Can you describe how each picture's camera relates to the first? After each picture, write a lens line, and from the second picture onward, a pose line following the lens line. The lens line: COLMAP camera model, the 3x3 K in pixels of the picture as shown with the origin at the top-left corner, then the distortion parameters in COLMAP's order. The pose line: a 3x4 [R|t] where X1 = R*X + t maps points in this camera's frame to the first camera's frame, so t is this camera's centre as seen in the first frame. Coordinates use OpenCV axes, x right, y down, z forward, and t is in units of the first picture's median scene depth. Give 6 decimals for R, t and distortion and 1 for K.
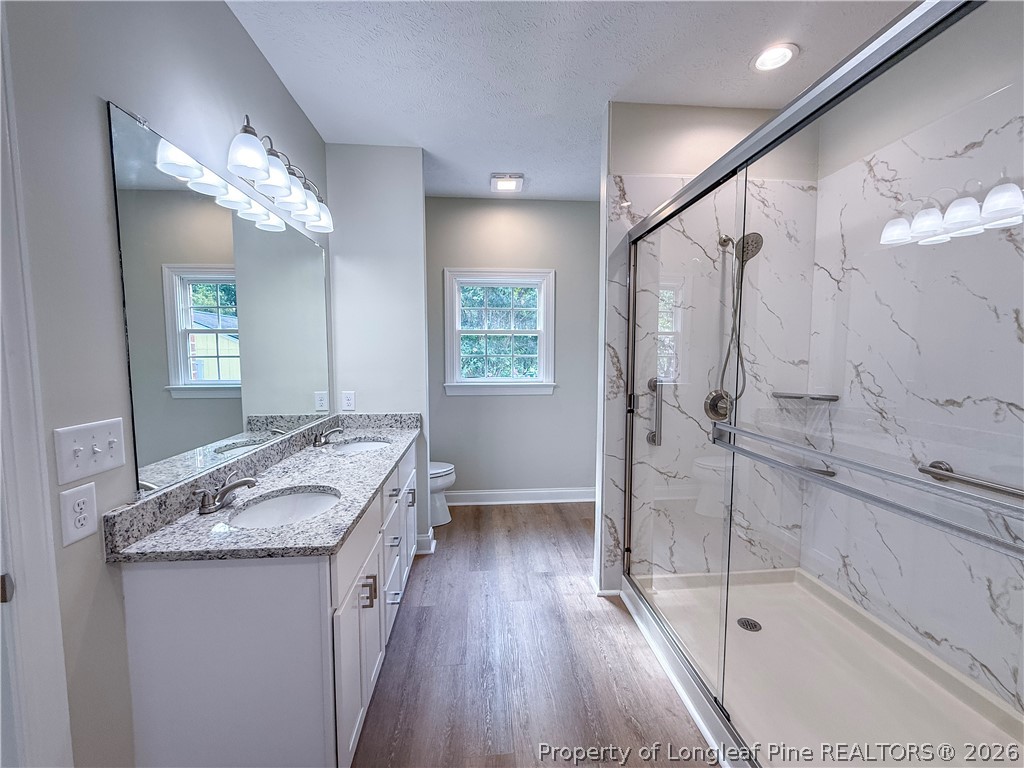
lens RADIAL K [[408.8, 0, 510.1], [0, 408.8, 385.1], [0, 0, 1]] dist [-0.000599, 0.000187]
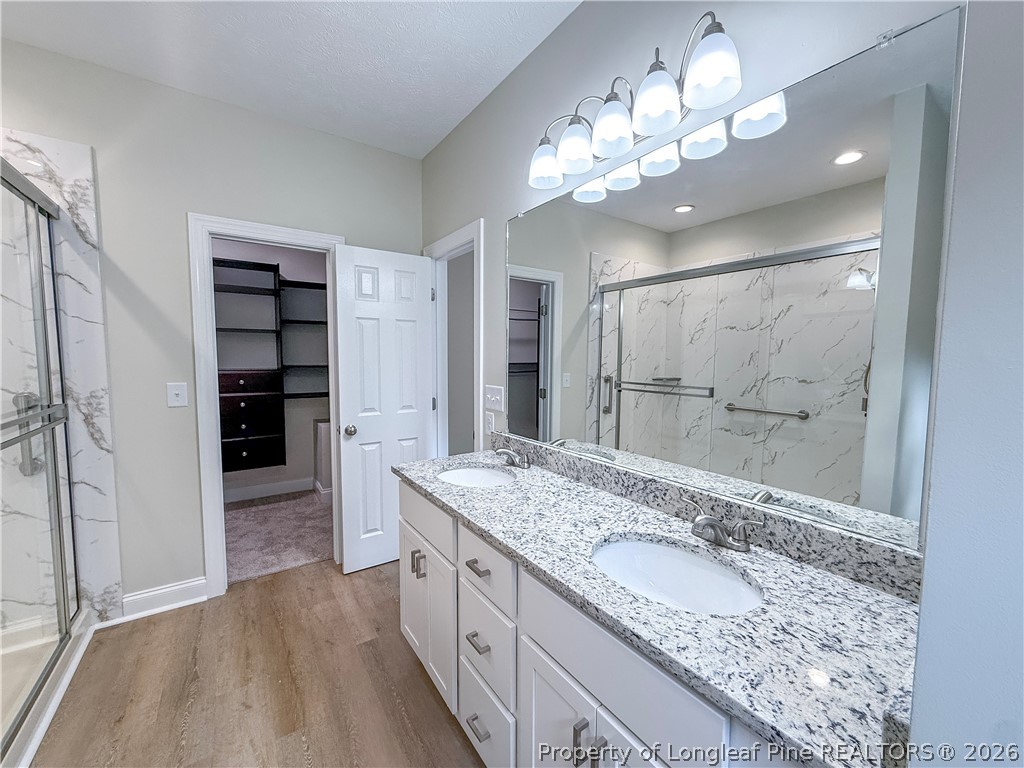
lens RADIAL K [[408.8, 0, 510.1], [0, 408.8, 385.1], [0, 0, 1]] dist [-0.000599, 0.000187]
pose [[-0.866907, 0.031687, -0.497462, -0.017311], [-0.044792, 0.988988, 0.141053, -0.146253], [0.496454, 0.144562, -0.855941, 1.932292]]
